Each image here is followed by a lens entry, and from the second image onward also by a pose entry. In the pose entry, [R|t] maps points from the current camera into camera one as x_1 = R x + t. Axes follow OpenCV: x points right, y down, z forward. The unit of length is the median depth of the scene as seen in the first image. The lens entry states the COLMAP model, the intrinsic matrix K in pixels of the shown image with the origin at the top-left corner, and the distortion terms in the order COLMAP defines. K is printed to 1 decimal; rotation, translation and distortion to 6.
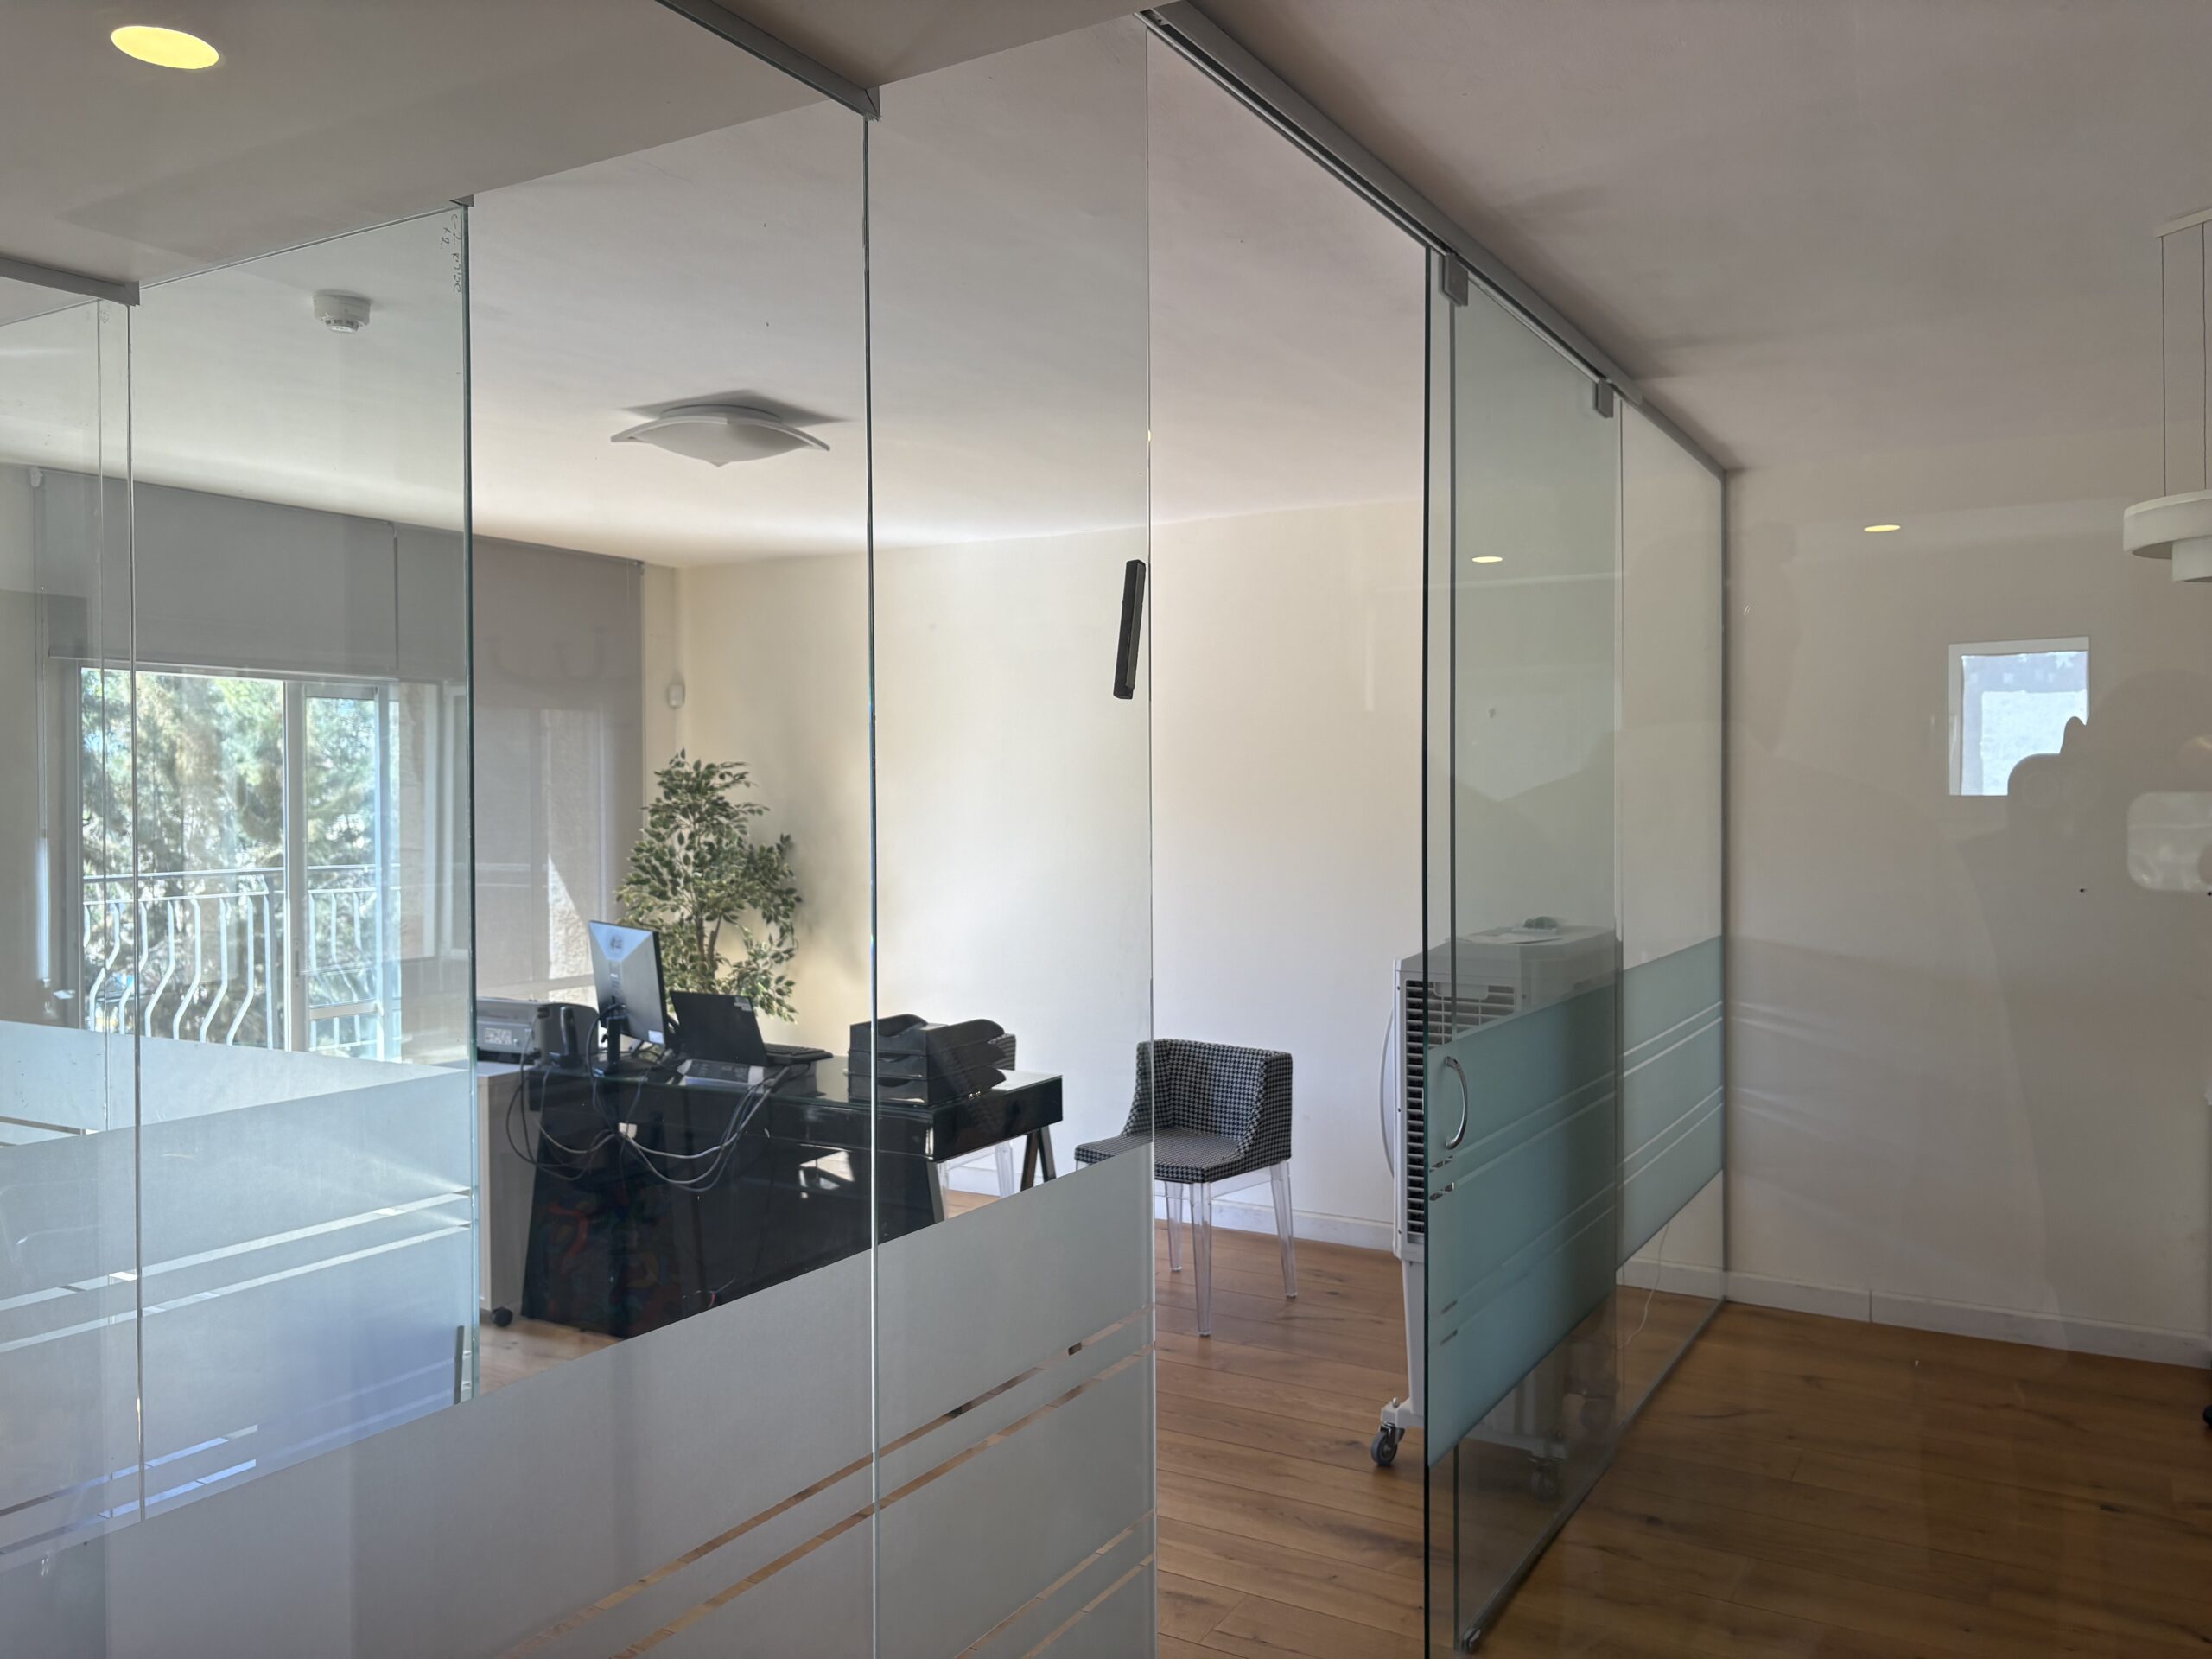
lens RADIAL K [[1691.8, 0, 1104.6], [0, 1691.8, 788.6], [0, 0, 1]] dist [0.050937, -0.007254]
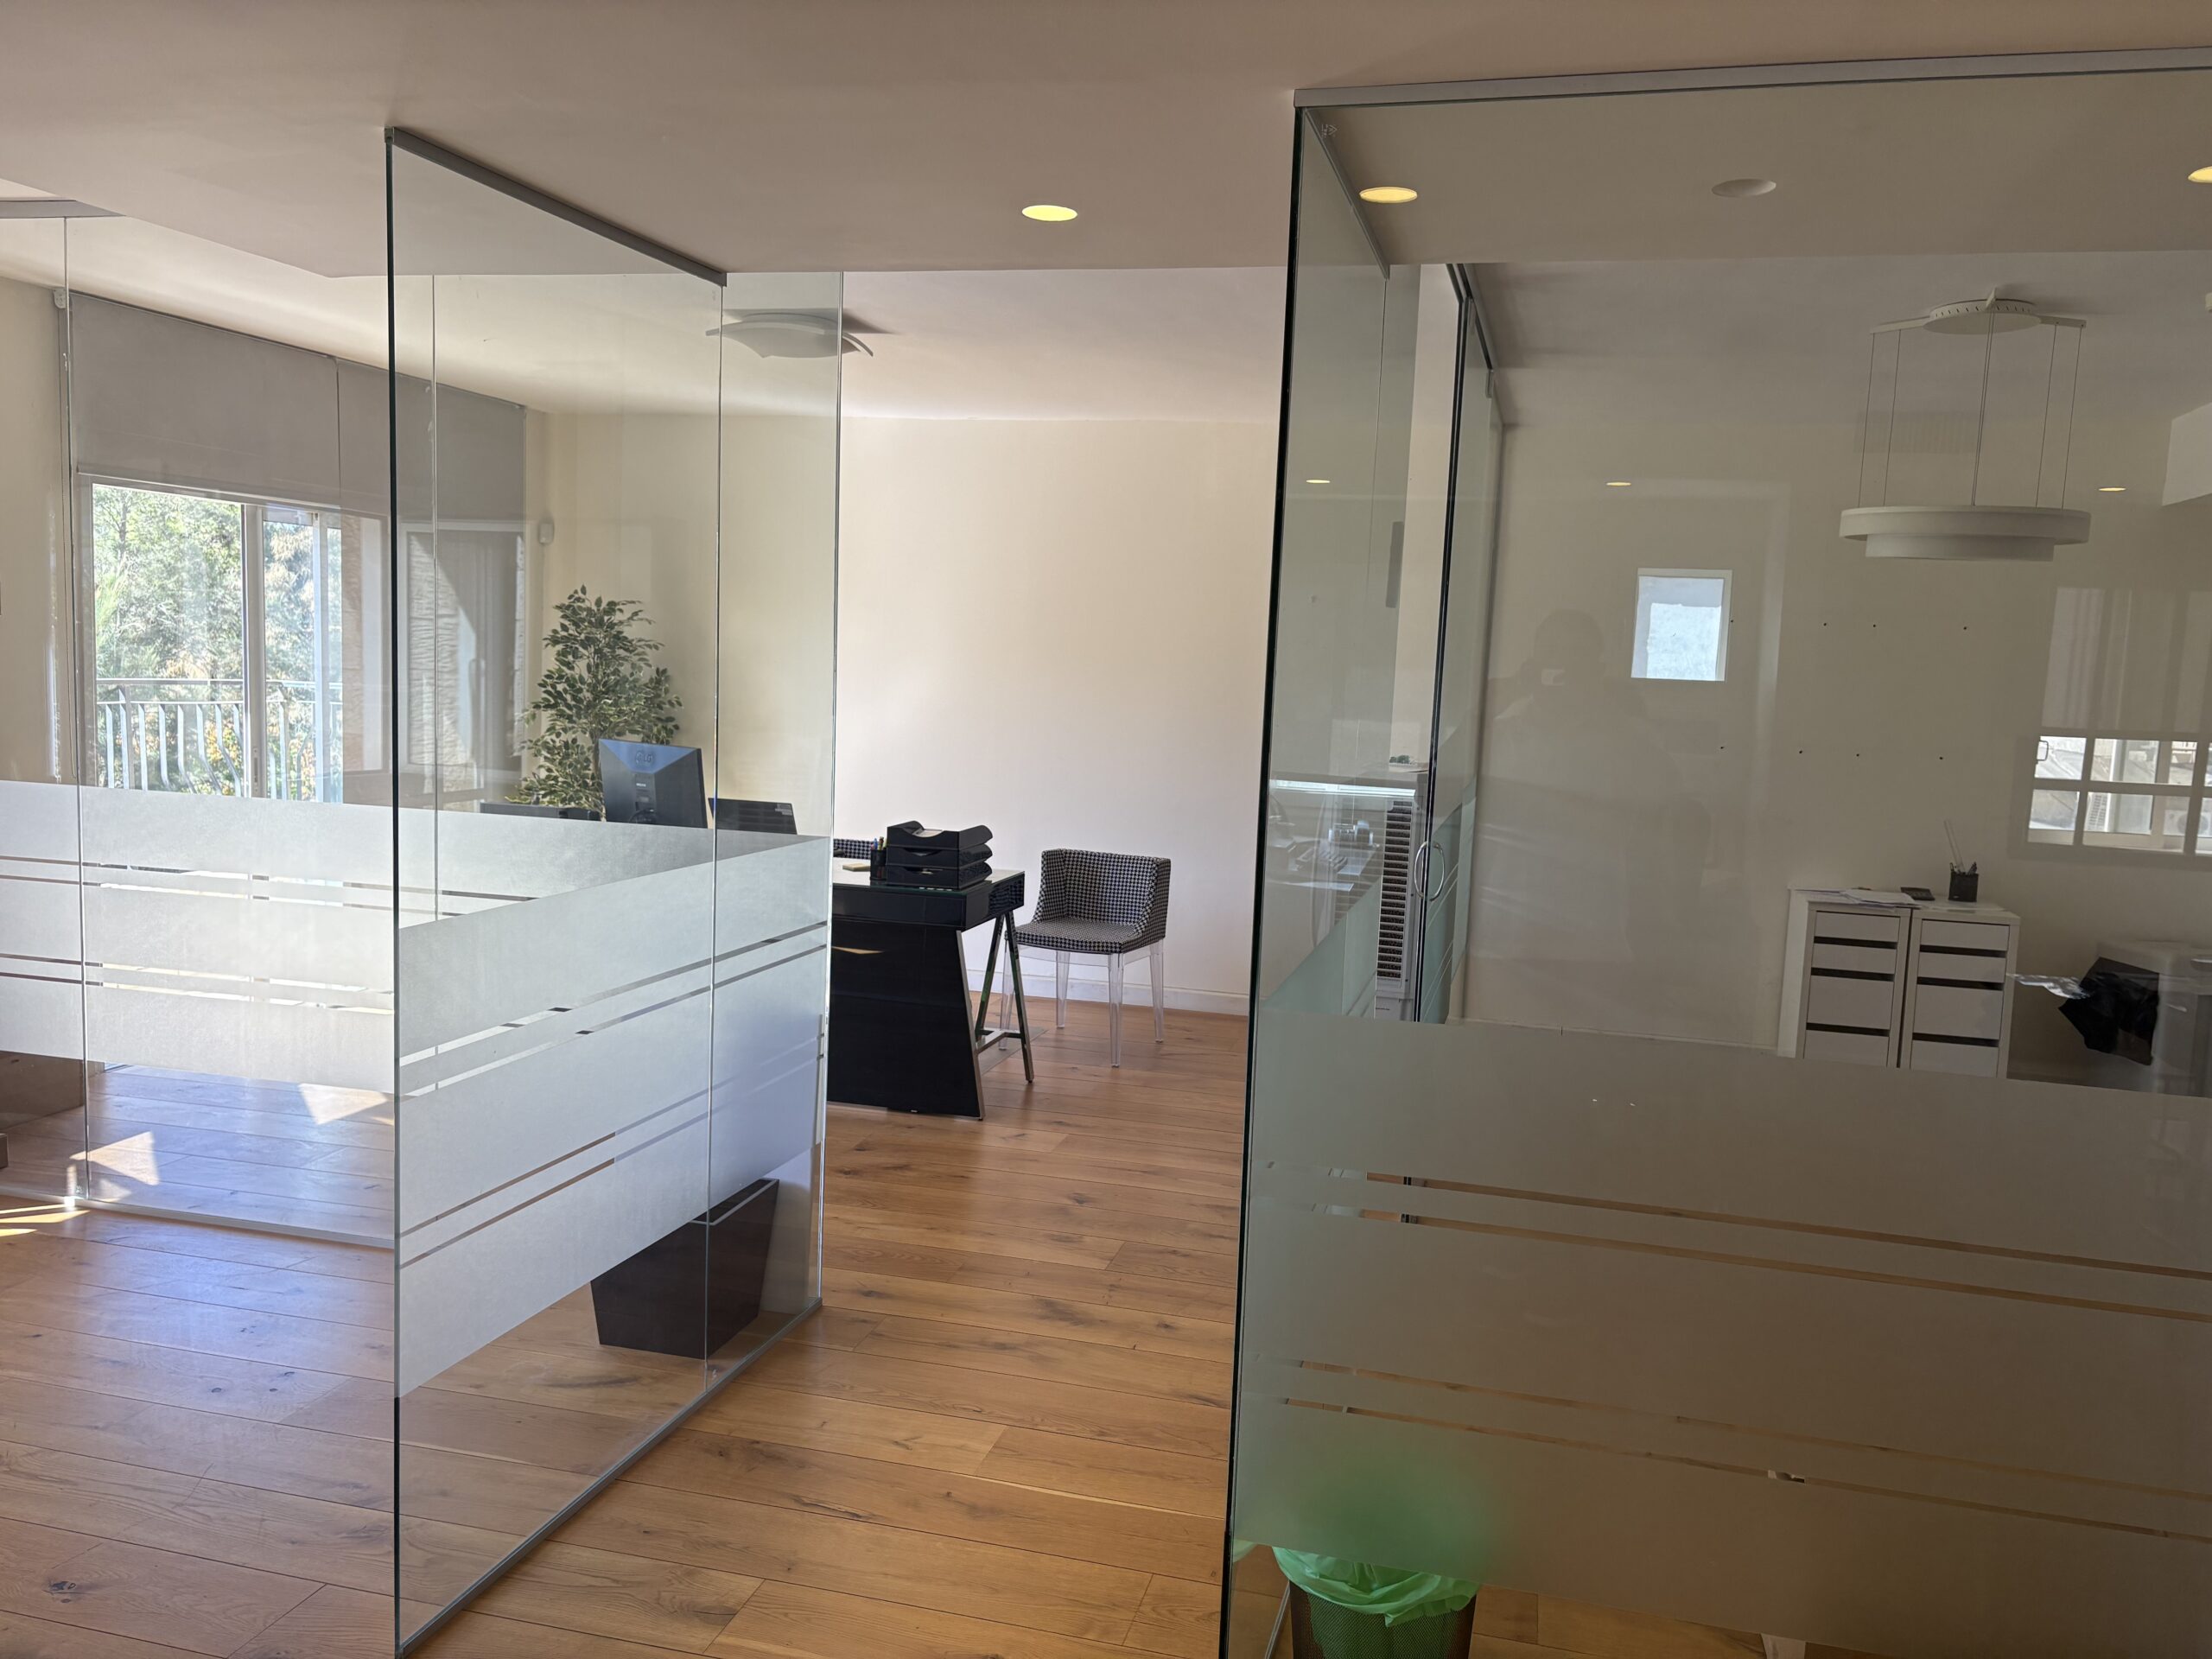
lens RADIAL K [[1691.8, 0, 1106.5], [0, 1691.8, 831.9], [0, 0, 1]] dist [0.050937, -0.007254]
pose [[0.957832, 0.014260, 0.286974, -0.246382], [-0.048008, 0.992670, 0.110911, -0.003835], [-0.283289, -0.120011, 0.951496, -0.170311]]
